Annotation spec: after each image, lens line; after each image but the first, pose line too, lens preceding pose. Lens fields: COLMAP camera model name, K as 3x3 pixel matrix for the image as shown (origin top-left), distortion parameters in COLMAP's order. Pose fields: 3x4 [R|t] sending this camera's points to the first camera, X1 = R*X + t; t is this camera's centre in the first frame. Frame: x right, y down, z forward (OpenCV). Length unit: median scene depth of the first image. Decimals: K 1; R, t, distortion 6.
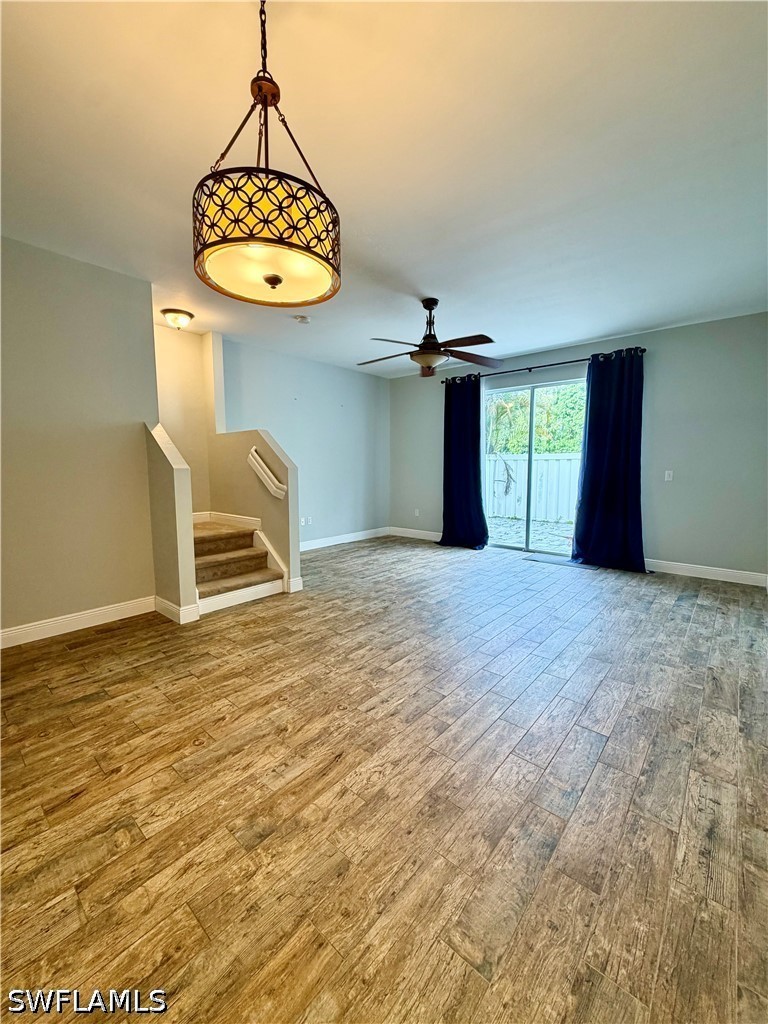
lens RADIAL K [[409.4, 0, 387.5], [0, 409.4, 510.6], [0, 0, 1]] dist [0.001510, 0.000401]
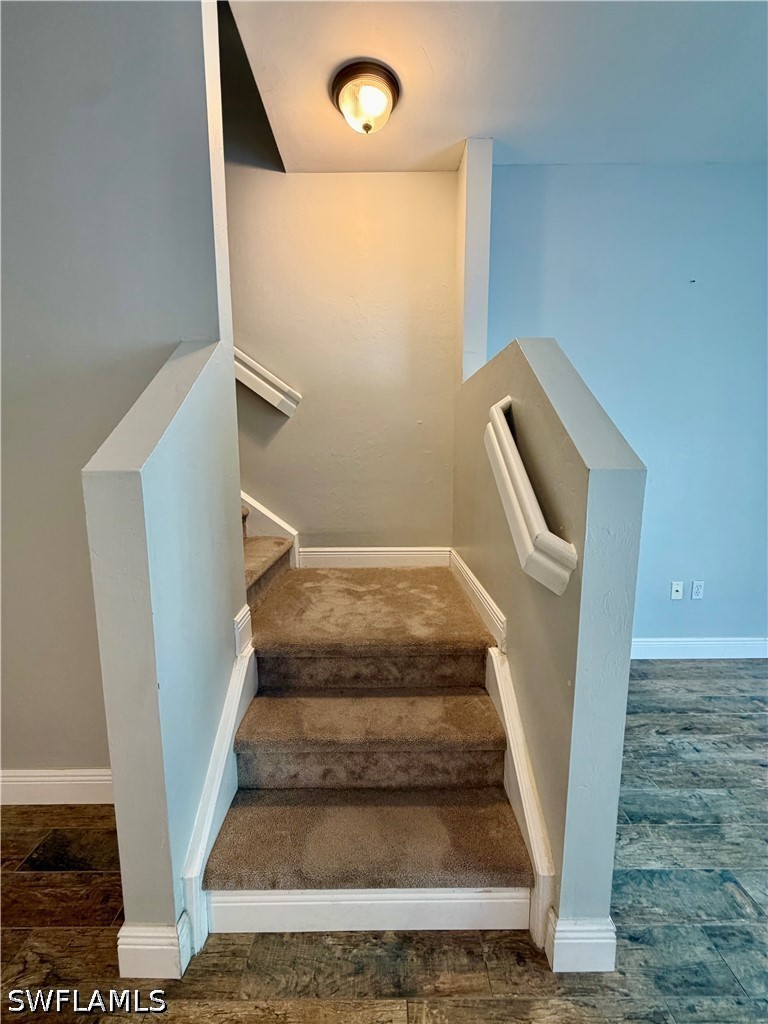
lens RADIAL K [[409.4, 0, 383.1], [0, 409.4, 515.4], [0, 0, 1]] dist [0.001510, 0.000401]
pose [[0.658663, 0.102753, -0.745389, -0.142565], [-0.073700, 0.994679, 0.071993, -0.082508], [0.748820, 0.007516, 0.662731, 0.734384]]
